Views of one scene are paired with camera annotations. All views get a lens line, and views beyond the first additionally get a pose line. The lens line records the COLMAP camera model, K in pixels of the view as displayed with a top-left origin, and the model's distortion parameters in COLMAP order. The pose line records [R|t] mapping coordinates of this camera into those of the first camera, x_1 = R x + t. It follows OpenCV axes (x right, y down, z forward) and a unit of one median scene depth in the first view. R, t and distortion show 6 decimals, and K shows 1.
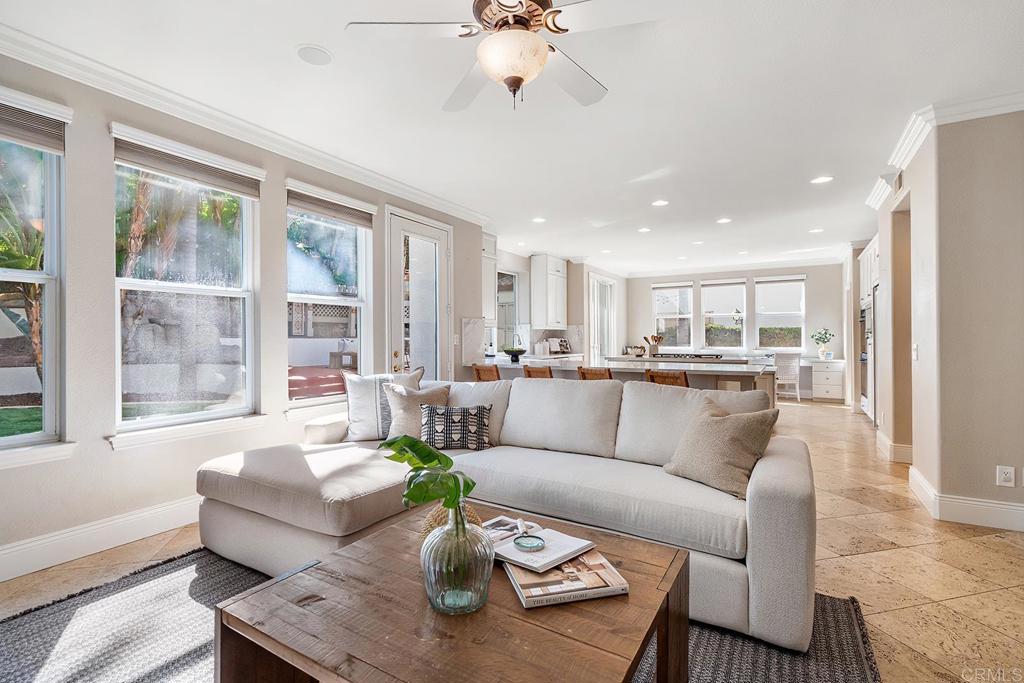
lens RADIAL K [[470.6, 0, 510.5], [0, 470.6, 338.7], [0, 0, 1]] dist [0.005098, -0.000642]
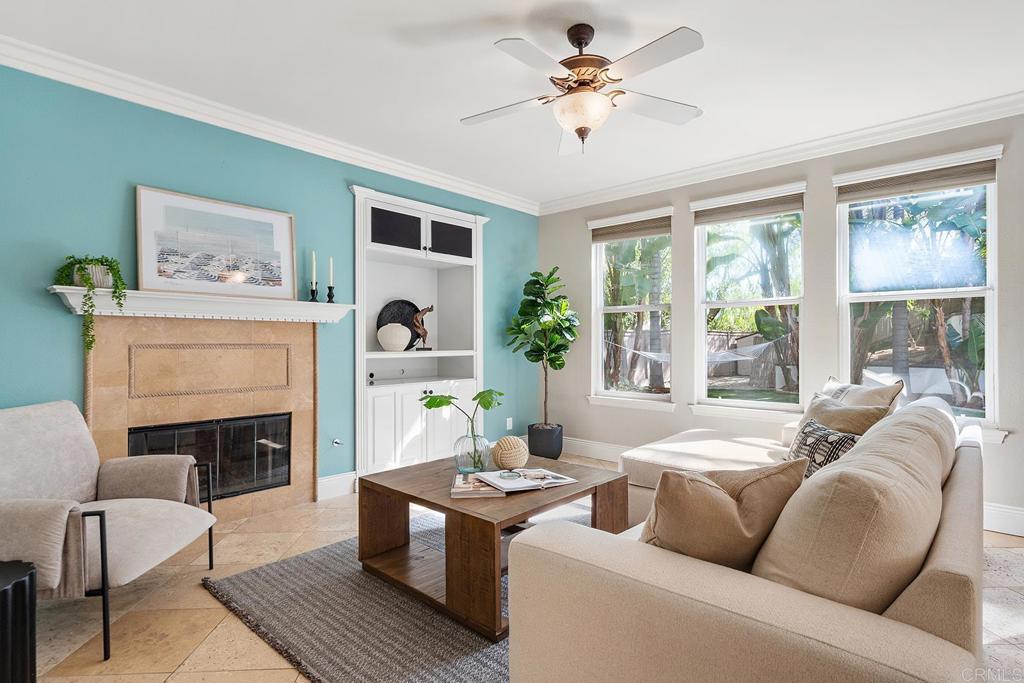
lens RADIAL K [[530.9, 0, 513.2], [0, 530.9, 340.8], [0, 0, 1]] dist [0.021579, 0.001088]
pose [[-0.200560, -0.007321, -0.979654, 1.702073], [-0.003248, 0.999972, -0.006808, 0.013821], [0.979676, 0.001816, -0.200579, 1.342739]]
